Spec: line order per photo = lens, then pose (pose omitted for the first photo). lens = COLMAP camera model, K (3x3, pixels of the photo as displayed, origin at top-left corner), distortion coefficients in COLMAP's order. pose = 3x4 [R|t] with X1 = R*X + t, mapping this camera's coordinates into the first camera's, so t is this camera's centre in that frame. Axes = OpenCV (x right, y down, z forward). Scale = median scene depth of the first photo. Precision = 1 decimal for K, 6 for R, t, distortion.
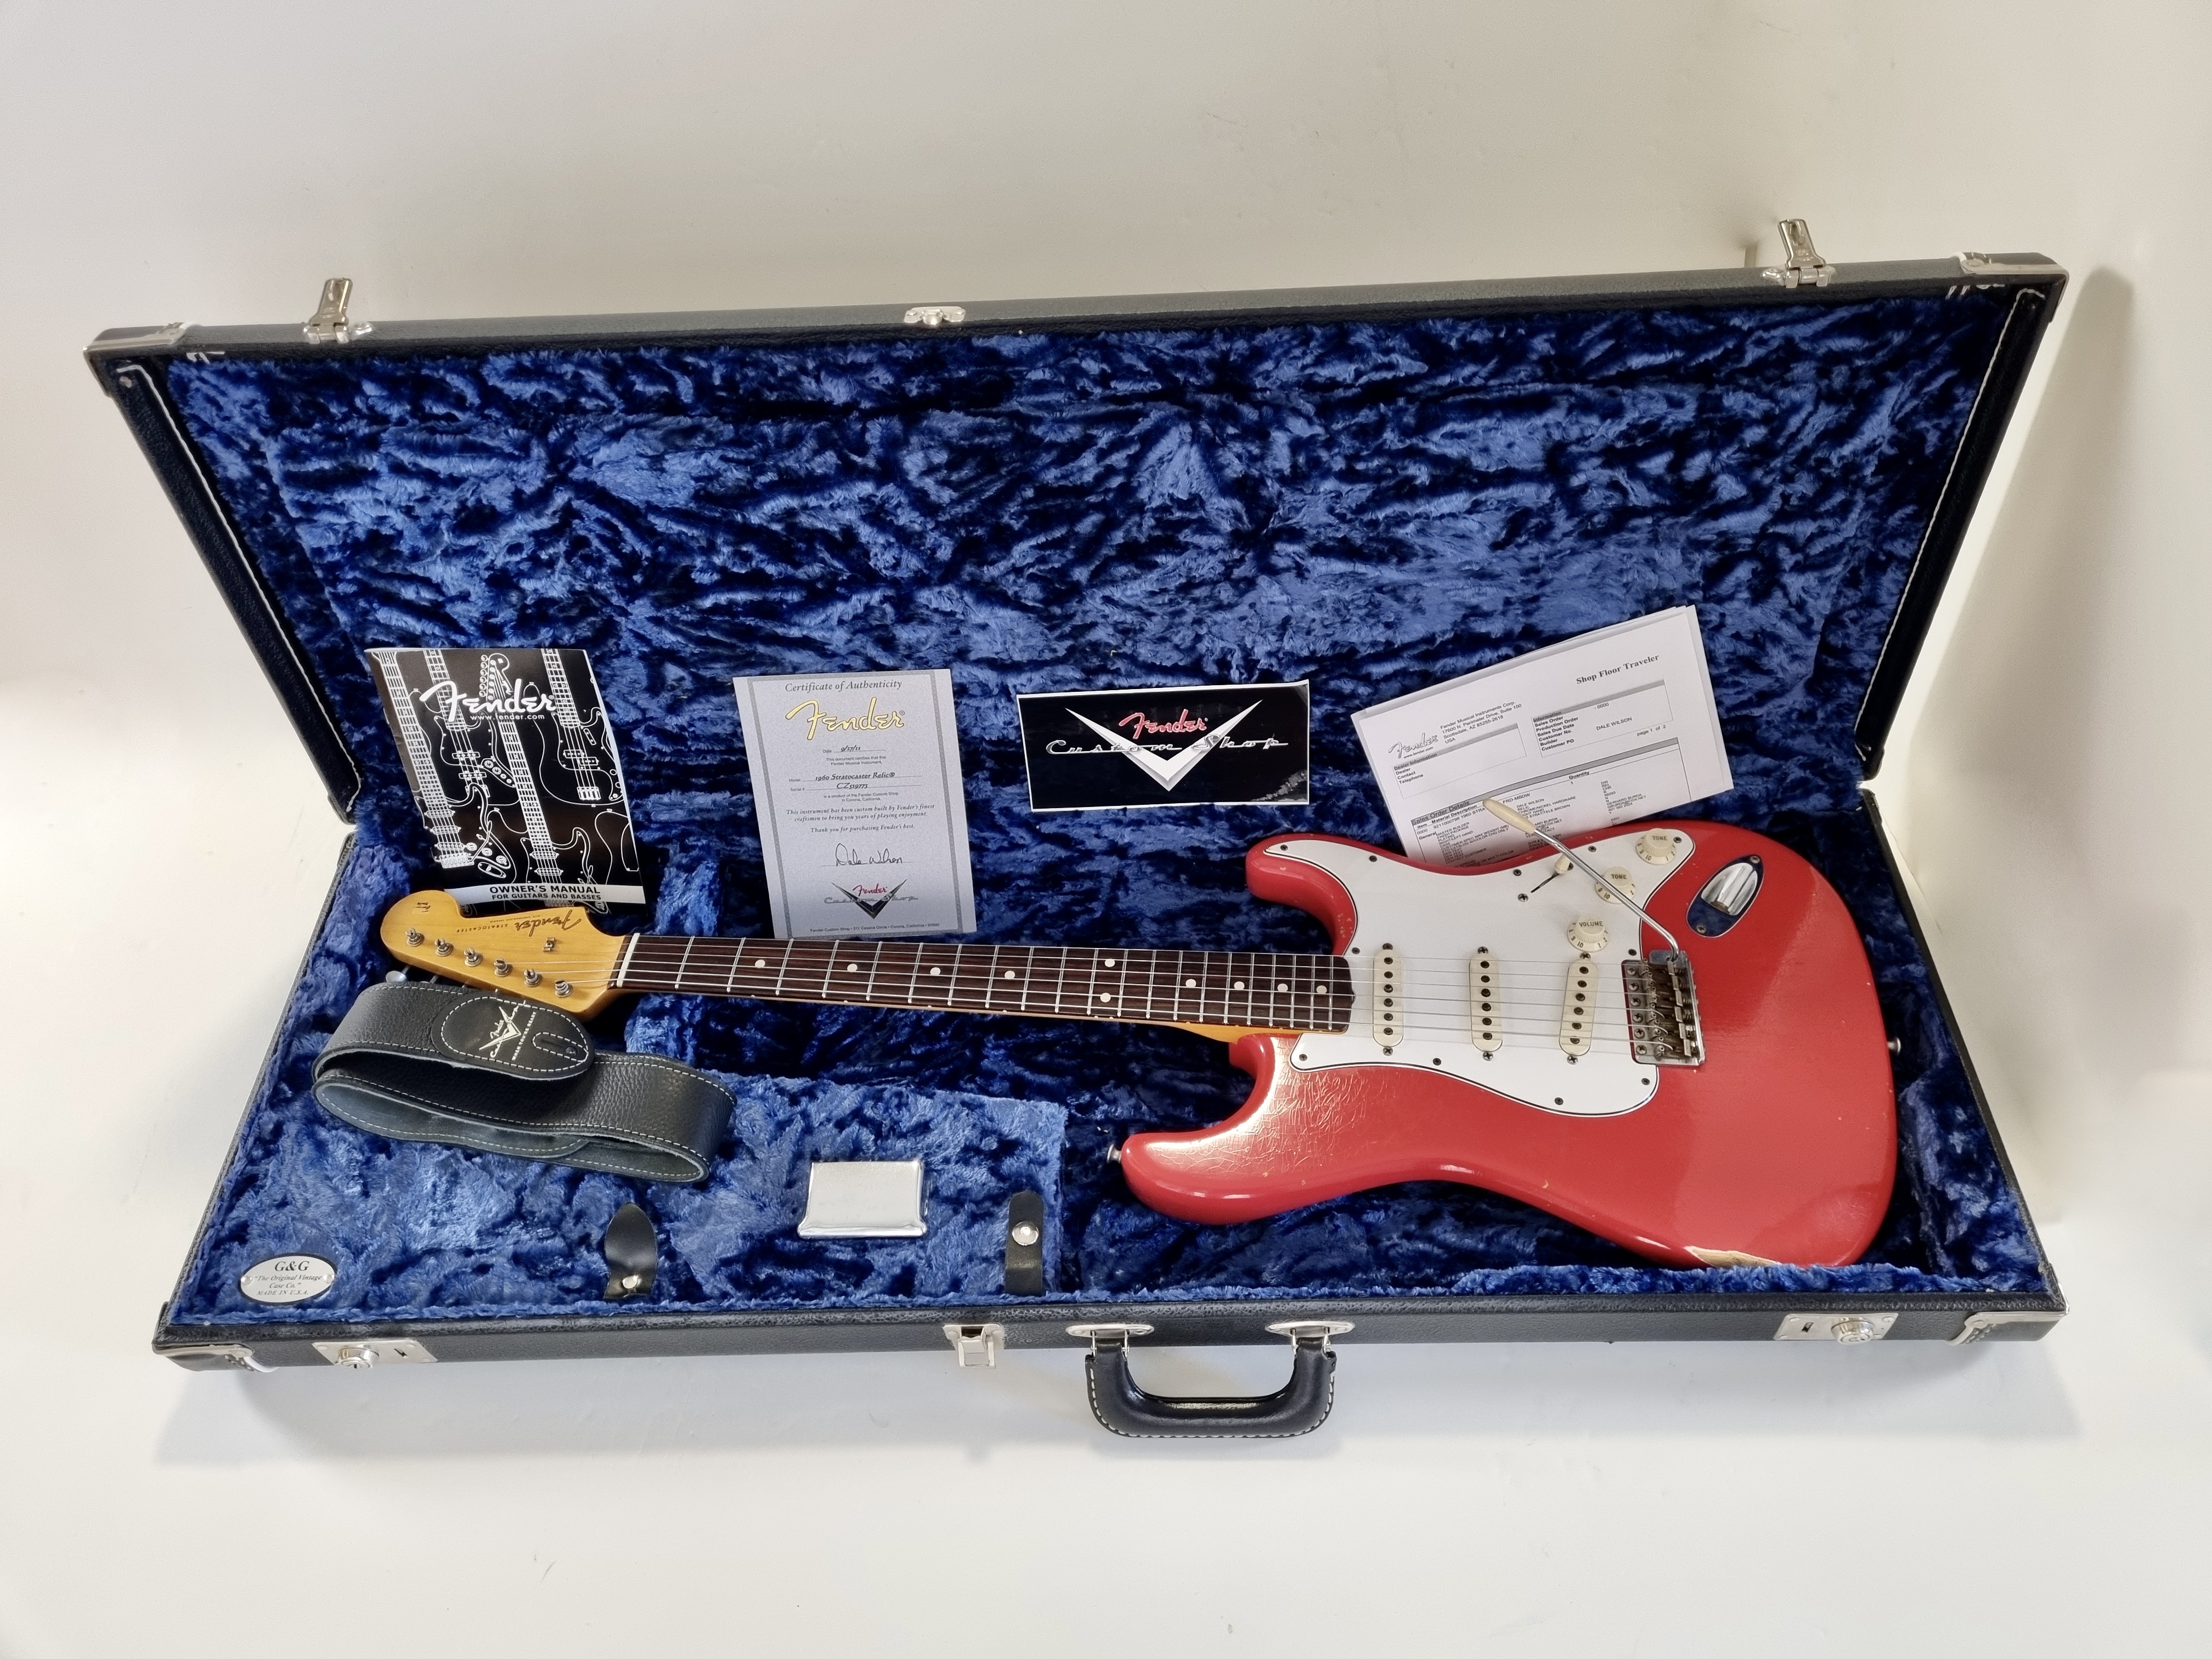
lens RADIAL K [[1708.4, 0, 1091.9], [0, 1708.4, 814.4], [0, 0, 1]] dist [0.011941, -0.003236]
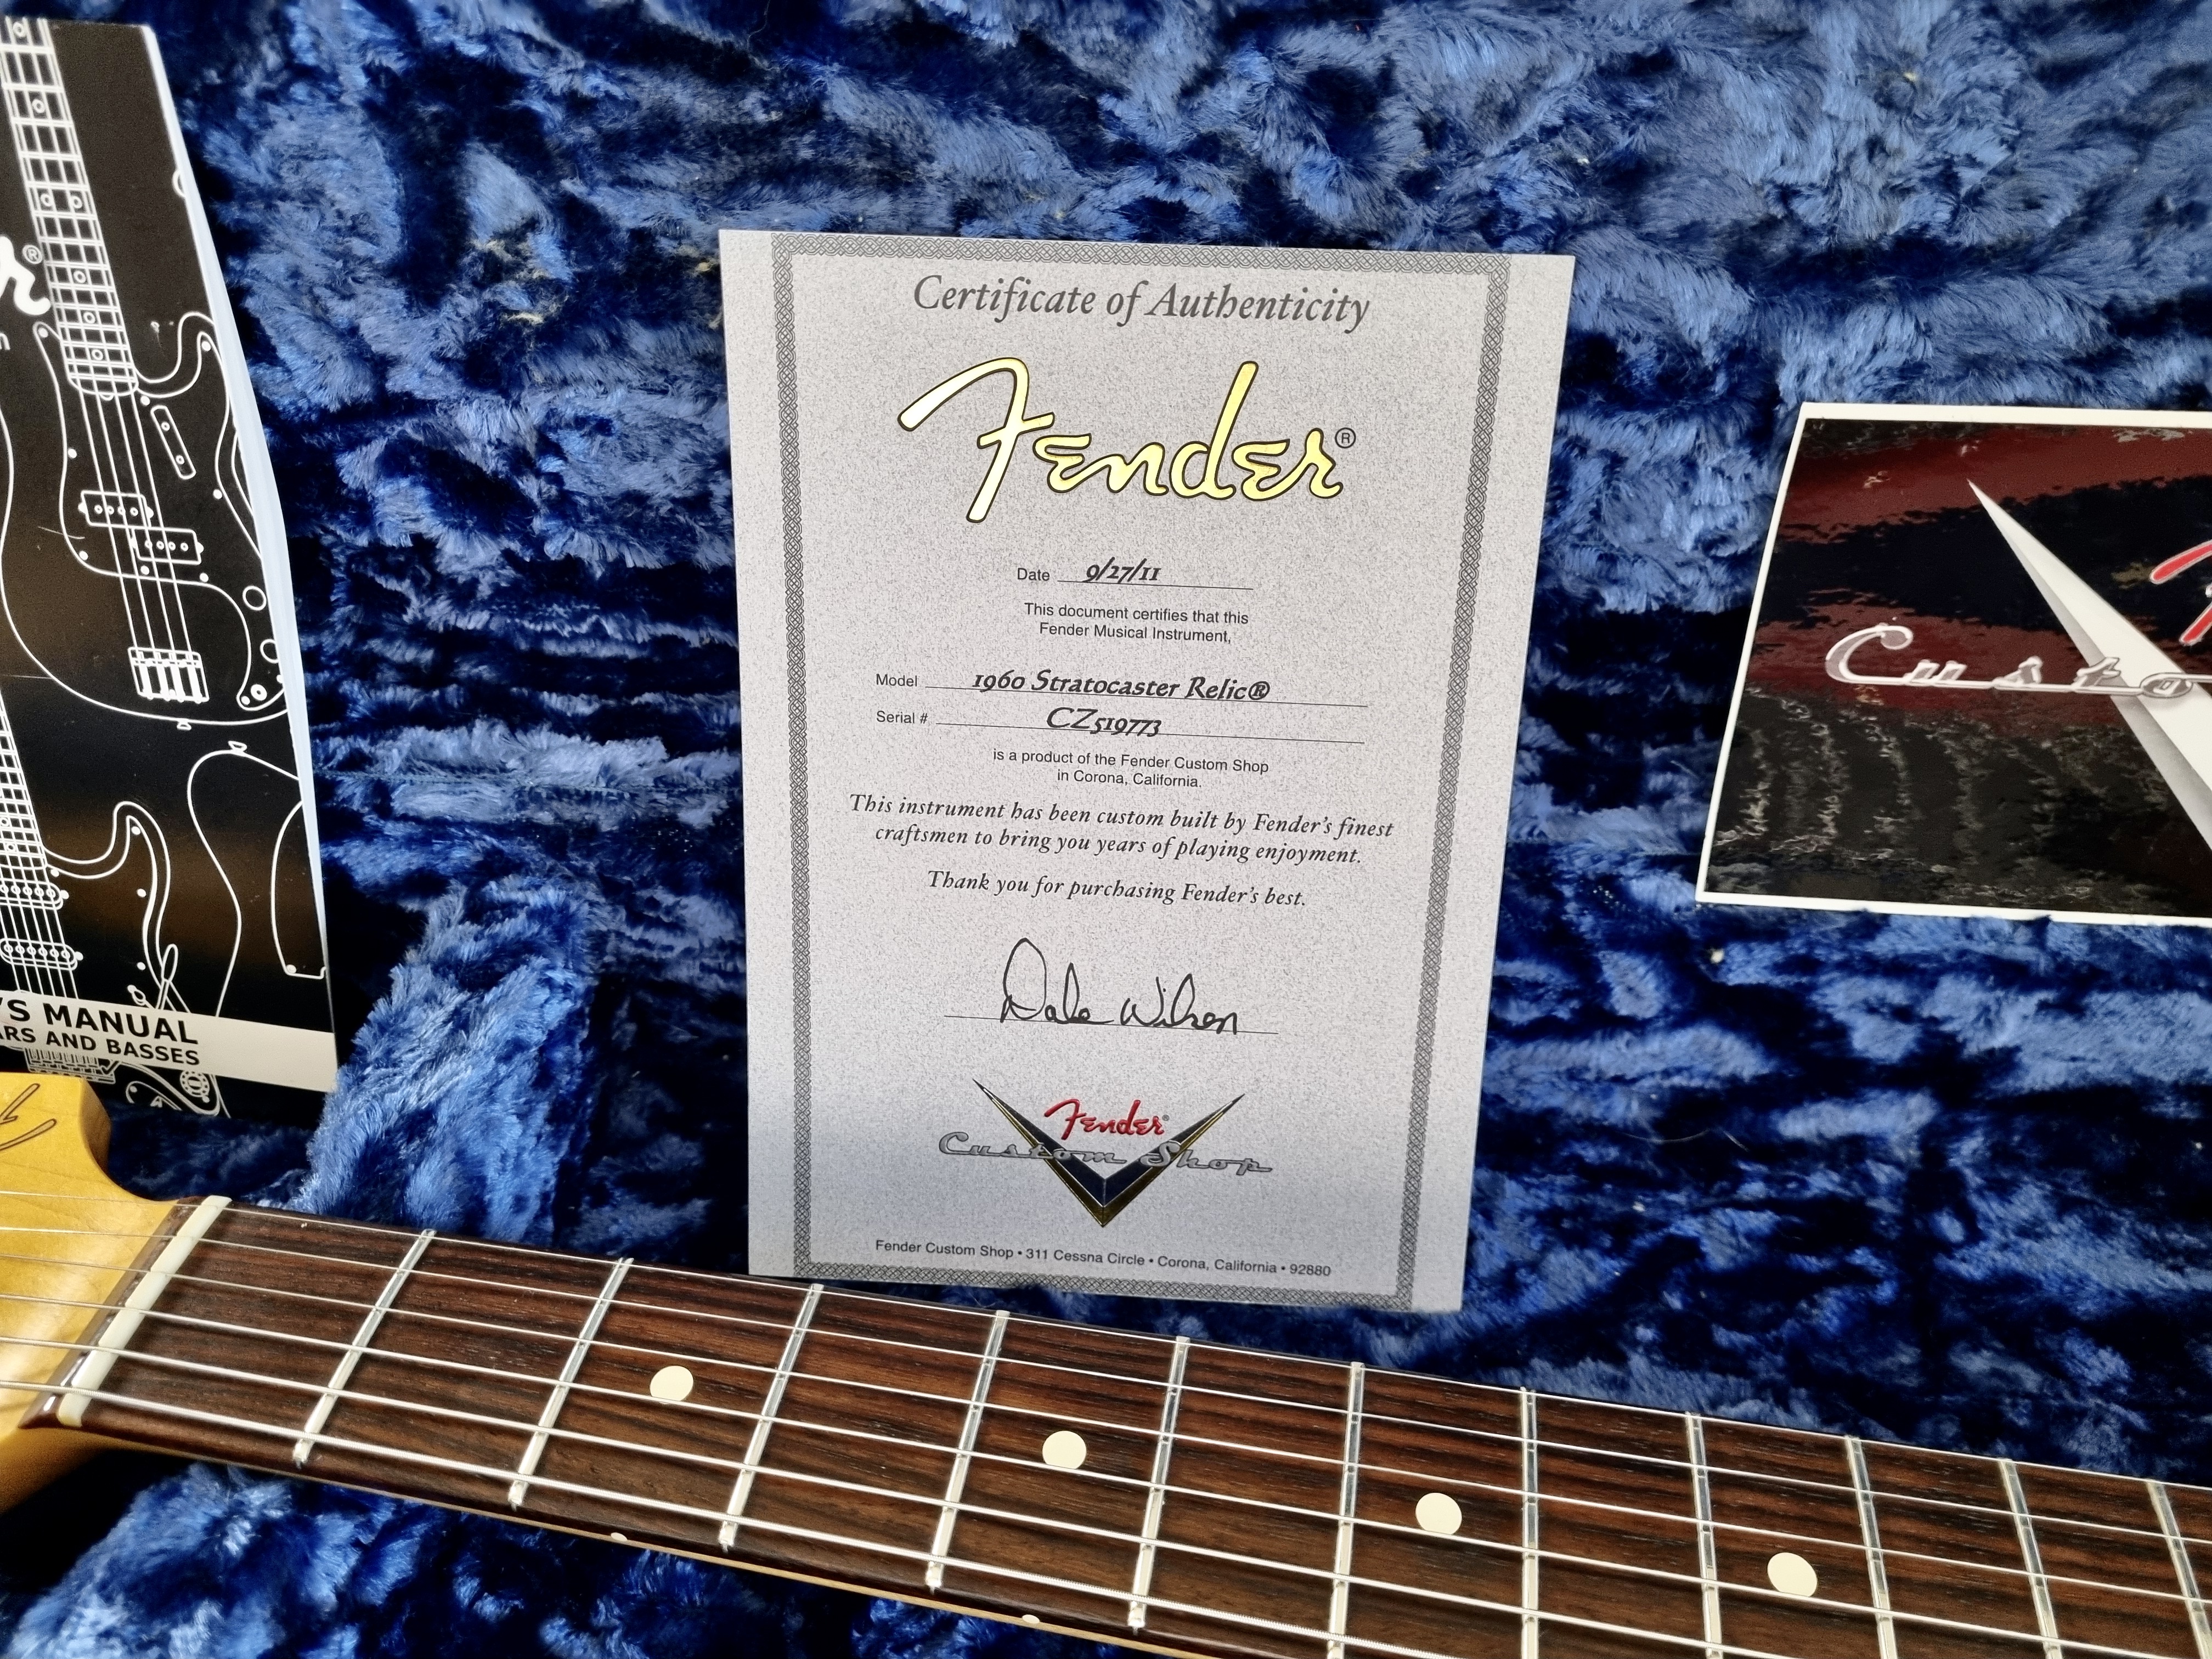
lens RADIAL K [[1708.4, 0, 1057.7], [0, 1708.4, 793.3], [0, 0, 1]] dist [0.011941, -0.003236]
pose [[0.994819, 0.095525, -0.034777, -0.136650], [-0.100111, 0.980028, -0.171822, 0.041507], [0.017669, 0.174413, 0.984514, 0.732791]]
